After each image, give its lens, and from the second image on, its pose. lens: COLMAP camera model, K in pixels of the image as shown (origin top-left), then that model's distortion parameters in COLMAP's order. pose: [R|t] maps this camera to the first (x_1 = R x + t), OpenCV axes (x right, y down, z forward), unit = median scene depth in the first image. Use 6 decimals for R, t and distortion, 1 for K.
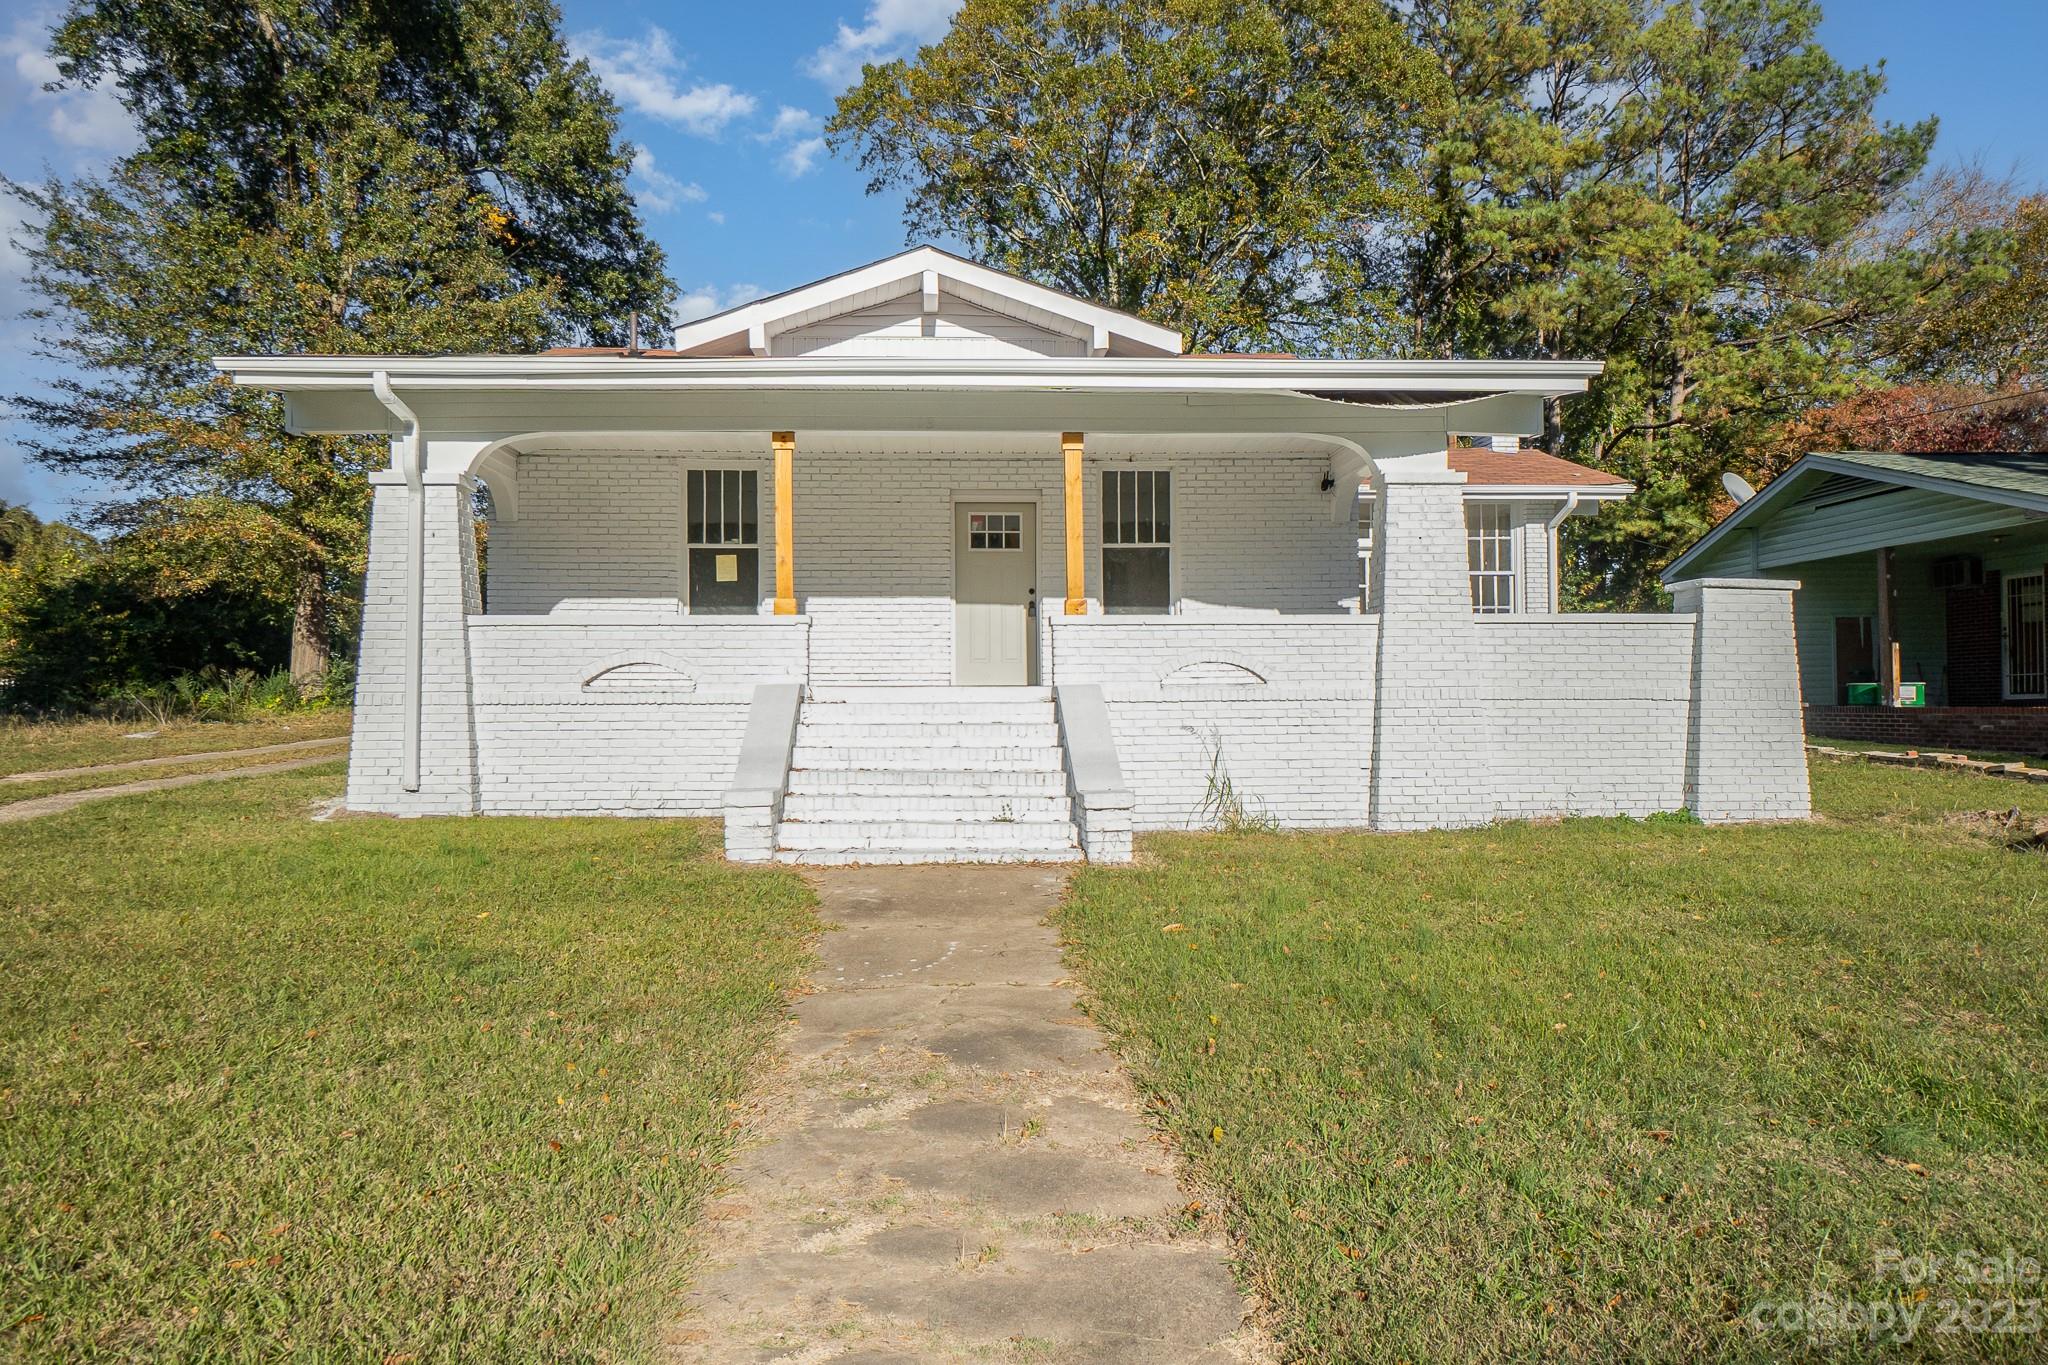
lens RADIAL K [[898.9, 0, 1022.8], [0, 898.9, 609.8], [0, 0, 1]] dist [-0.001853, 0.000142]
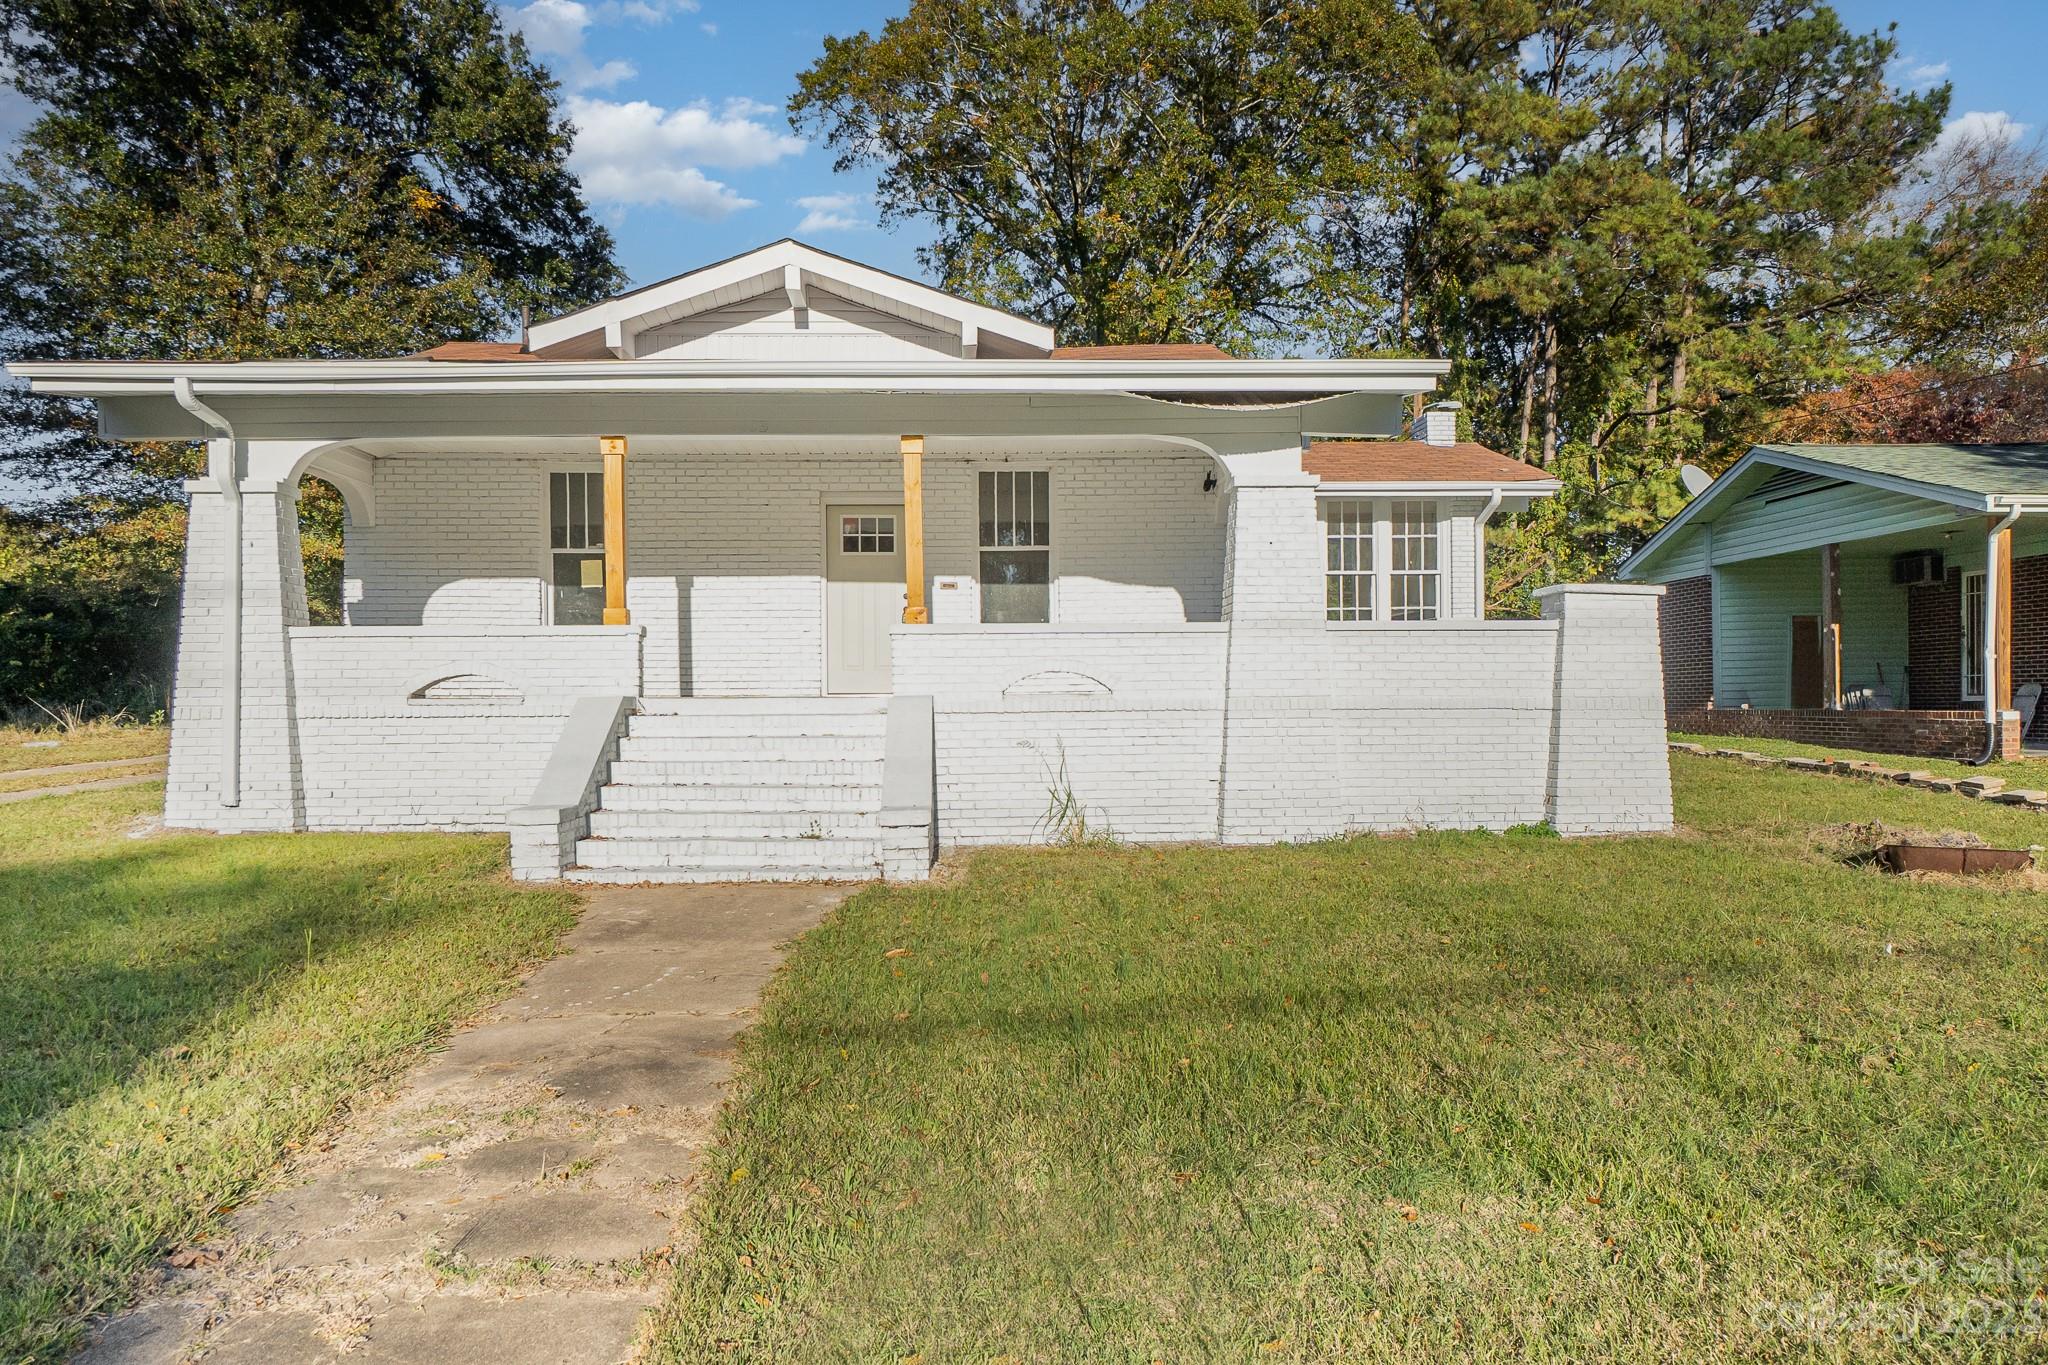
lens RADIAL K [[929.4, 0, 999.1], [0, 929.4, 620.8], [0, 0, 1]] dist [0.001577, 0.000577]
pose [[0.999971, -0.003737, -0.006639, 0.117168], [0.003846, 0.999857, 0.016442, -0.010213], [0.006576, -0.016467, 0.999843, -0.003497]]
